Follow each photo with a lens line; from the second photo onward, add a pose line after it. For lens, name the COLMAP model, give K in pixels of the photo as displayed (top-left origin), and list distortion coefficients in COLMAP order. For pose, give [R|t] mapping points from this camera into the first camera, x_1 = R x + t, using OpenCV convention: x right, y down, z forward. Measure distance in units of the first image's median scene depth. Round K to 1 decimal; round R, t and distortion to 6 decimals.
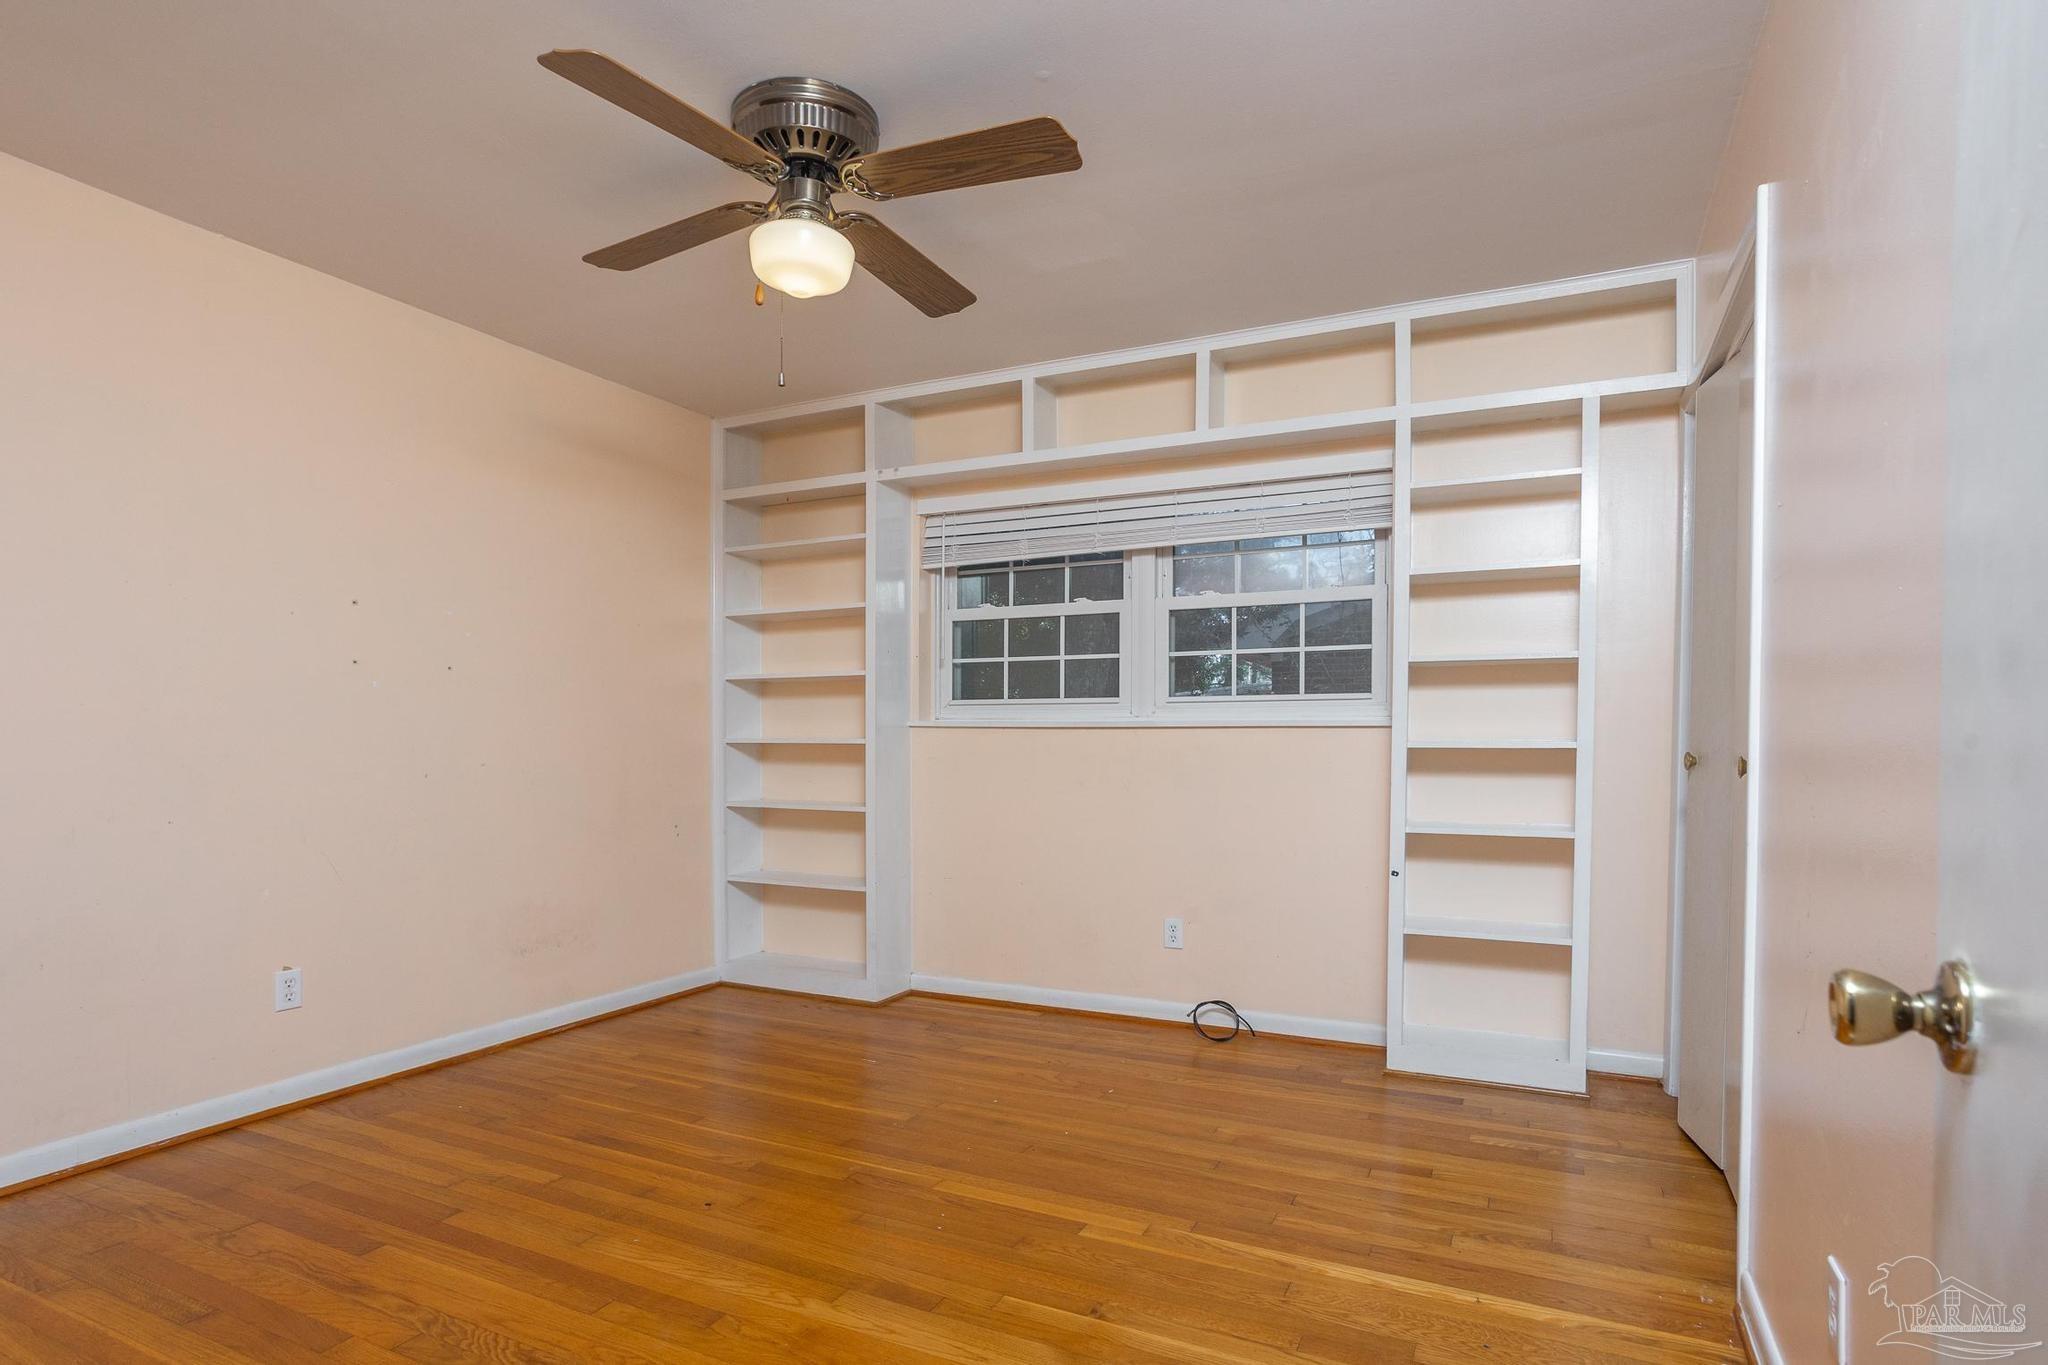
lens RADIAL K [[1070.5, 0, 1034.6], [0, 1070.5, 706.5], [0, 0, 1]] dist [-0.000989, -0.000140]
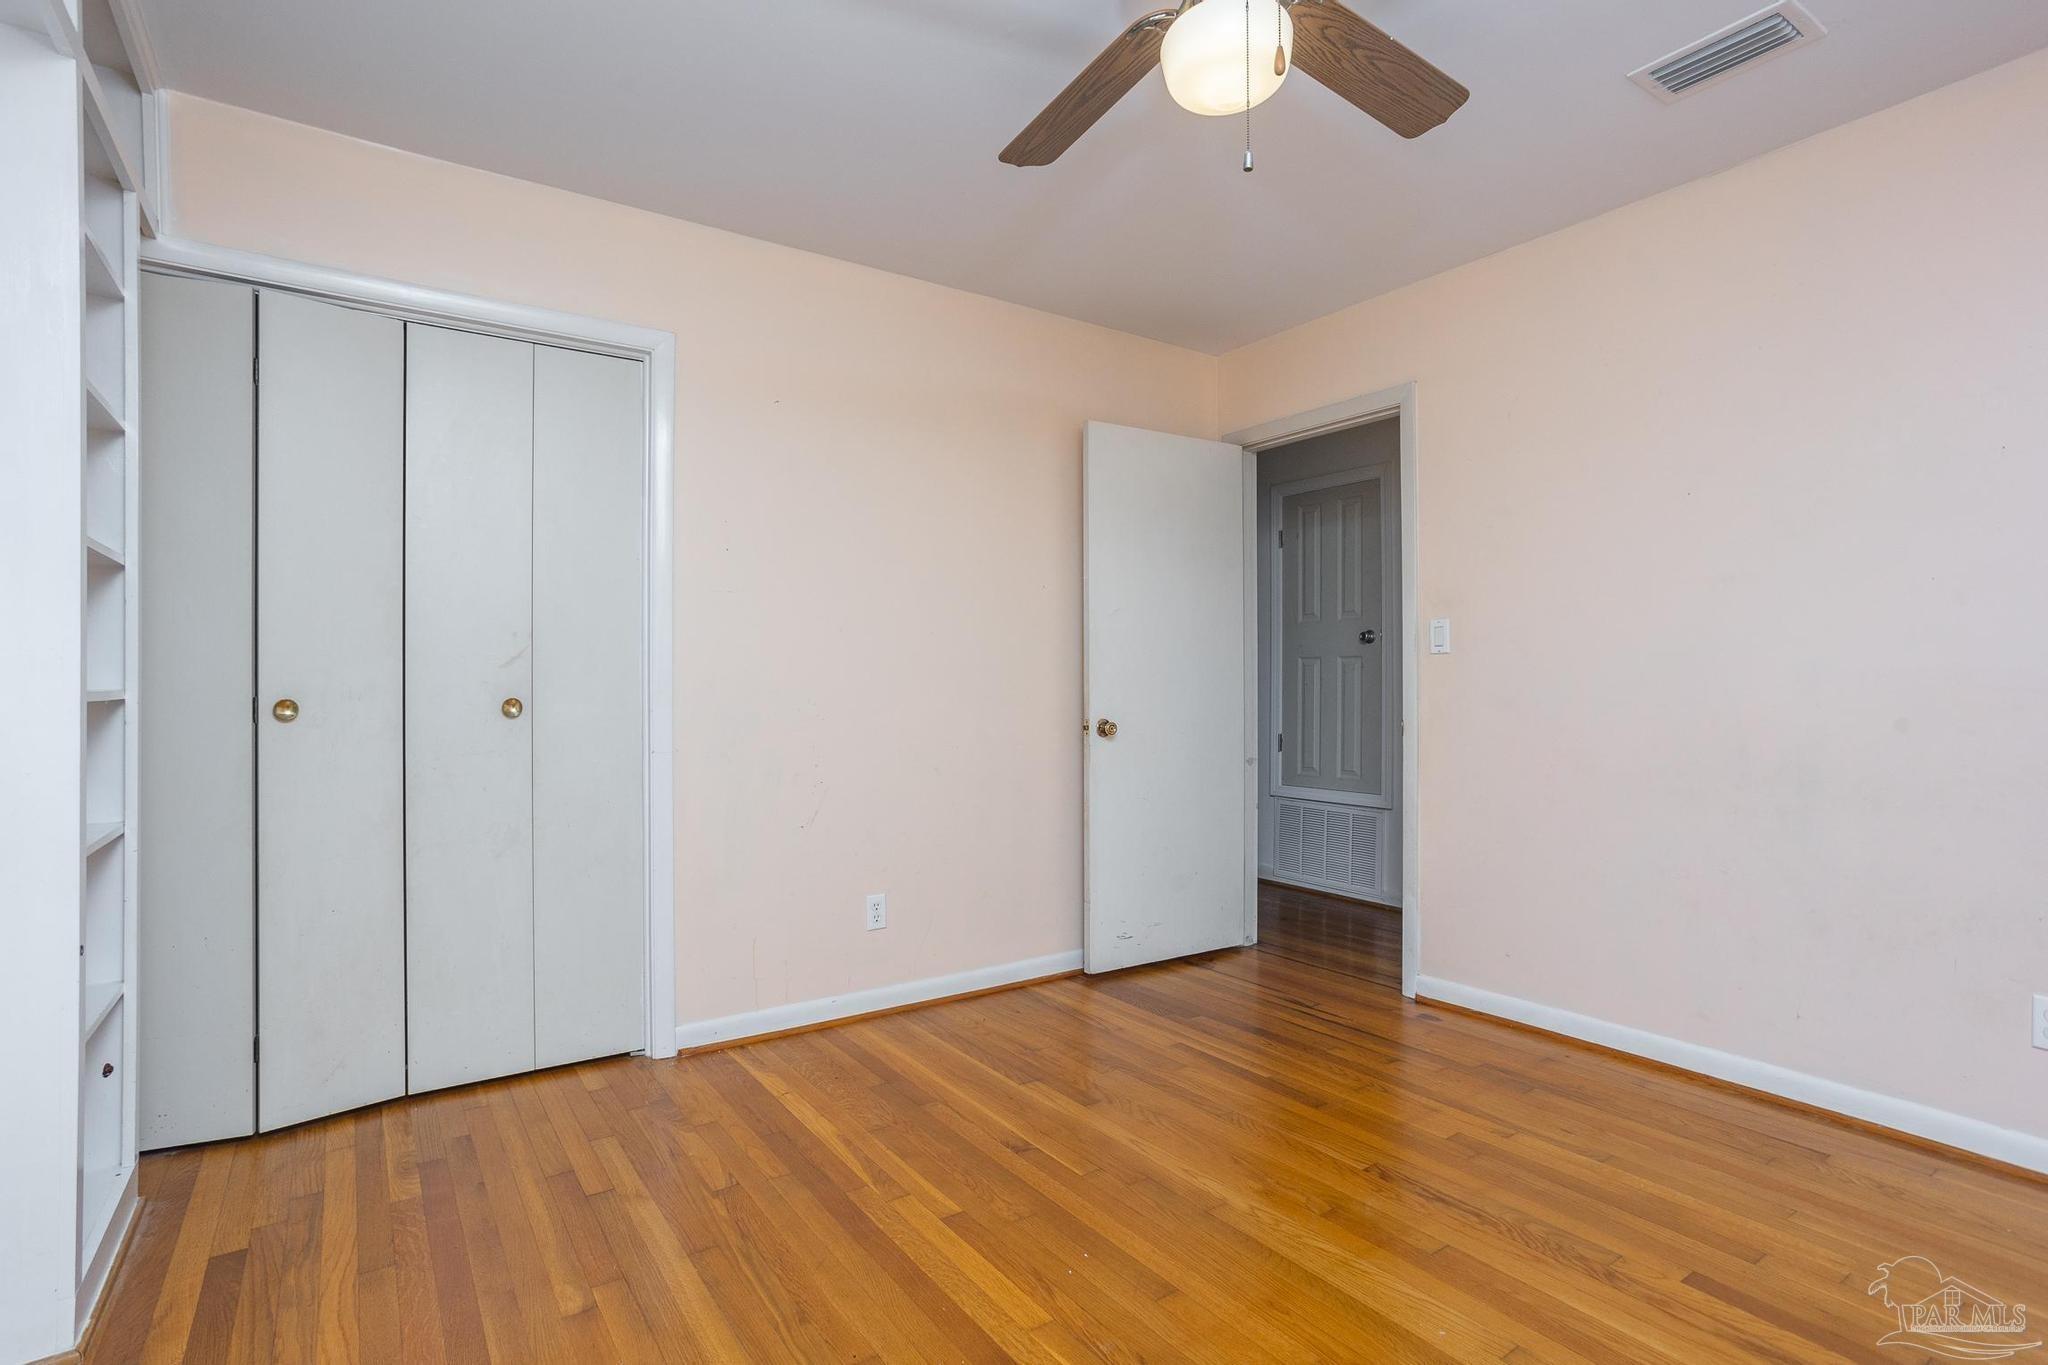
lens RADIAL K [[995.7, 0, 1030.1], [0, 995.7, 678.1], [0, 0, 1]] dist [0.015900, 0.000054]
pose [[-0.870326, 0.000159, 0.492476, -0.489867], [-0.015181, 0.999516, -0.027151, 0.031720], [-0.492242, -0.031106, -0.869902, 1.882286]]
